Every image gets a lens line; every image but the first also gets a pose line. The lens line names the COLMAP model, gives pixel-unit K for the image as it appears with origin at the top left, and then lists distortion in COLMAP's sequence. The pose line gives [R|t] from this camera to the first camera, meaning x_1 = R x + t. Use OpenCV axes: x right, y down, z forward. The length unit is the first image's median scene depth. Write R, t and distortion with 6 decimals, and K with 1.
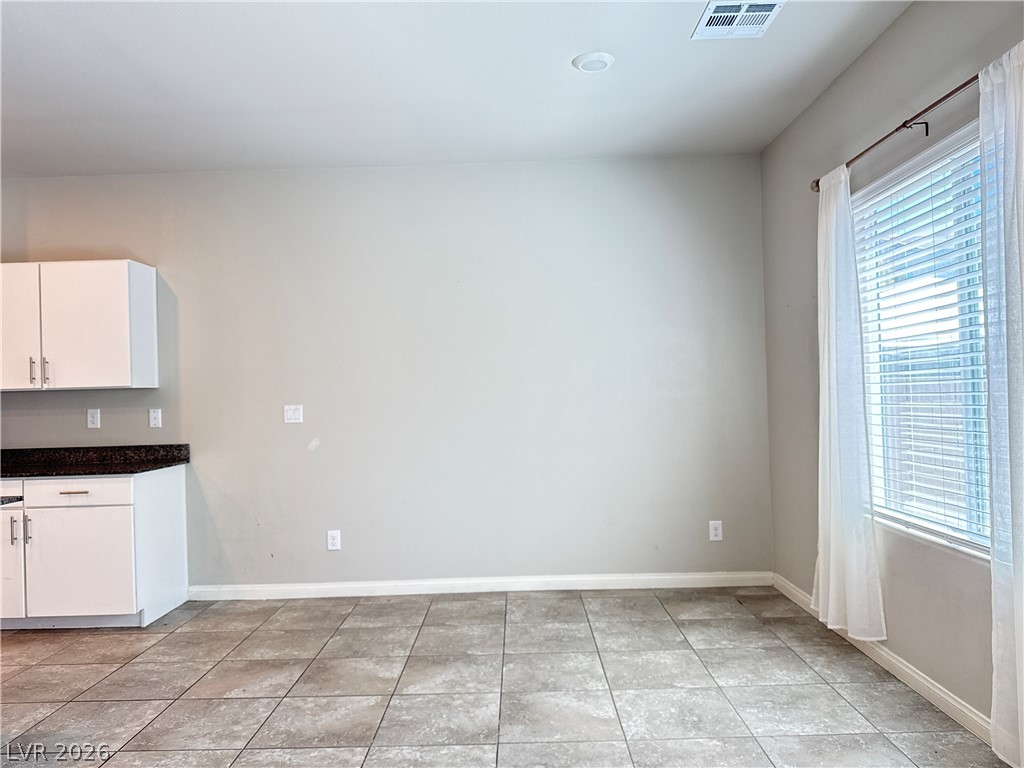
lens RADIAL K [[724.3, 0, 509.7], [0, 724.3, 384.5], [0, 0, 1]] dist [0.030378, -0.049029]
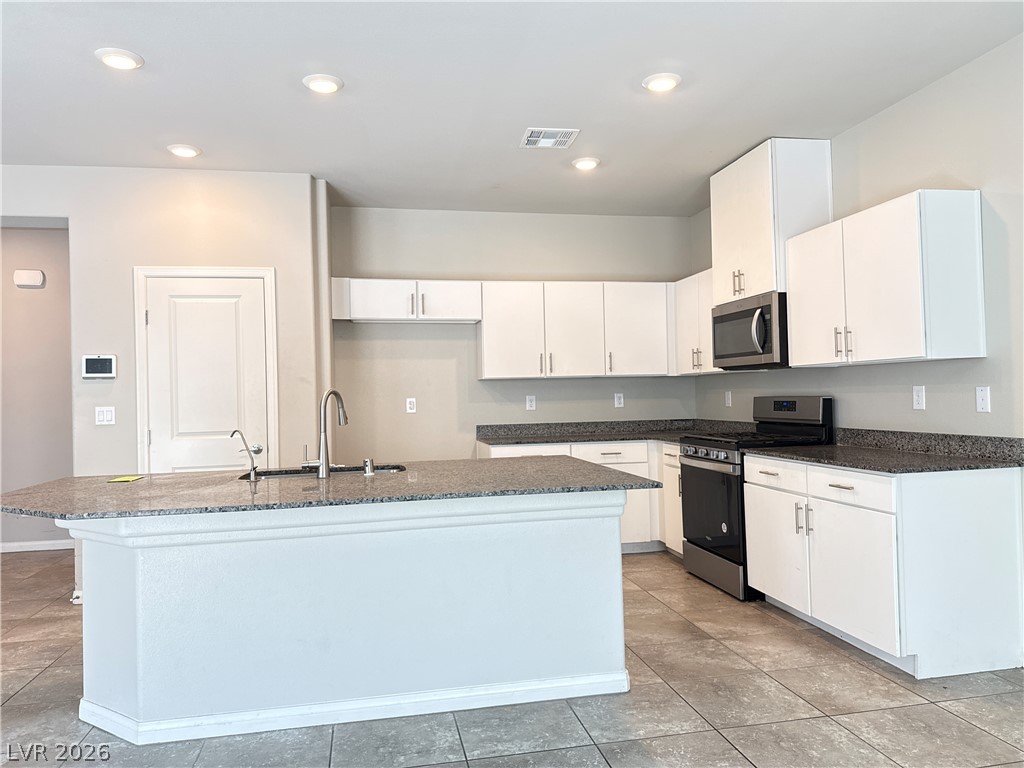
lens RADIAL K [[724.3, 0, 520.7], [0, 724.3, 389.0], [0, 0, 1]] dist [0.030378, -0.049029]
pose [[0.209500, 0.016592, -0.977668, 0.155089], [0.034715, 0.999100, 0.024394, 0.003125], [0.977192, -0.039050, 0.208735, 0.514678]]
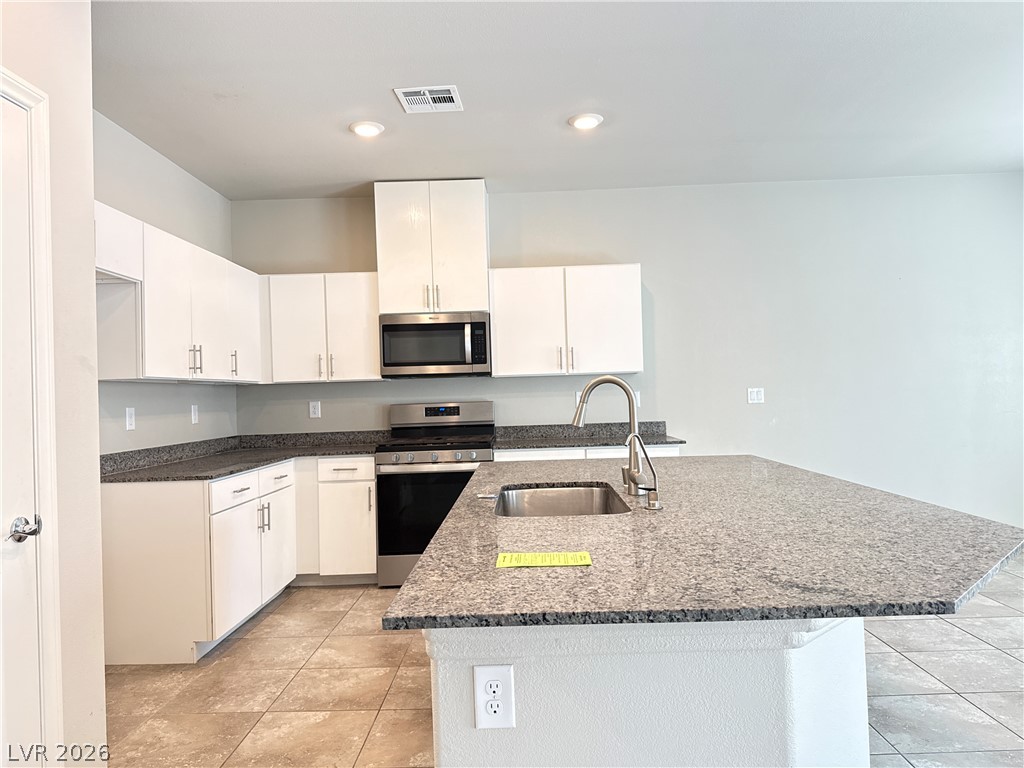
lens RADIAL K [[711.5, 0, 524.7], [0, 711.5, 386.2], [0, 0, 1]] dist [0.055132, -0.014925]
pose [[0.999915, -0.002137, 0.012863, -0.866465], [0.002072, 0.999985, 0.005066, 0.023787], [-0.012874, -0.005039, 0.999904, -0.185695]]
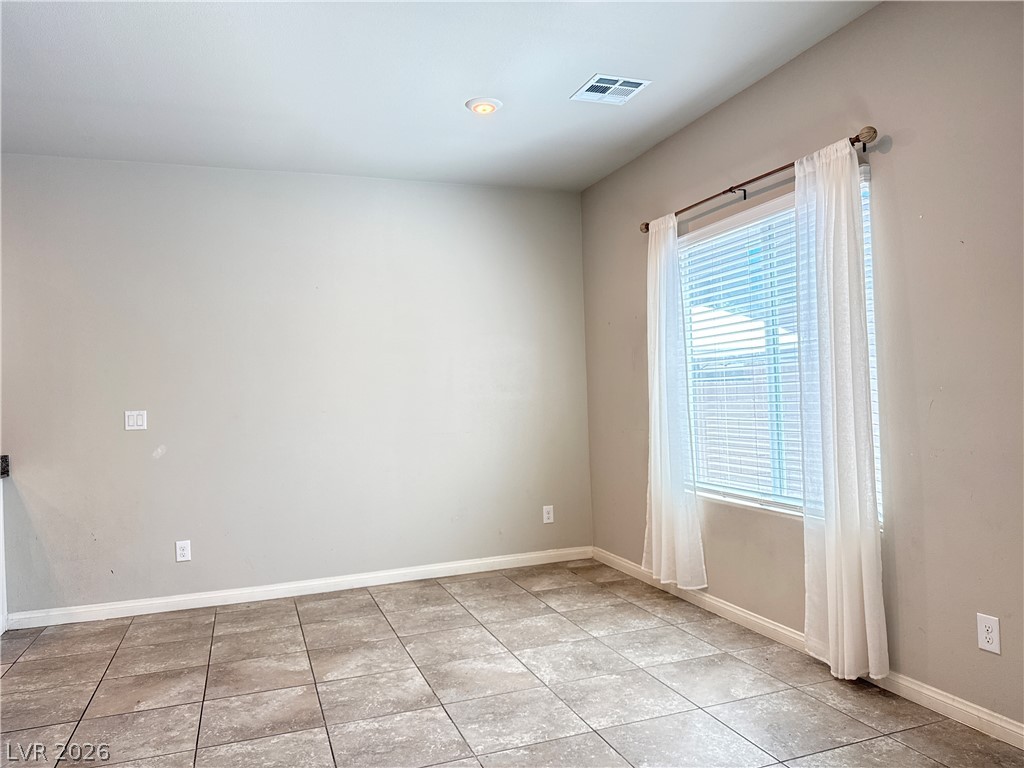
lens RADIAL K [[724.3, 0, 499.4], [0, 724.3, 386.7], [0, 0, 1]] dist [0.030378, -0.049029]
pose [[0.938536, -0.000934, 0.345181, -0.228634], [0.002849, 0.999983, -0.005041, 0.003515], [-0.345171, 0.005715, 0.938523, -0.066954]]
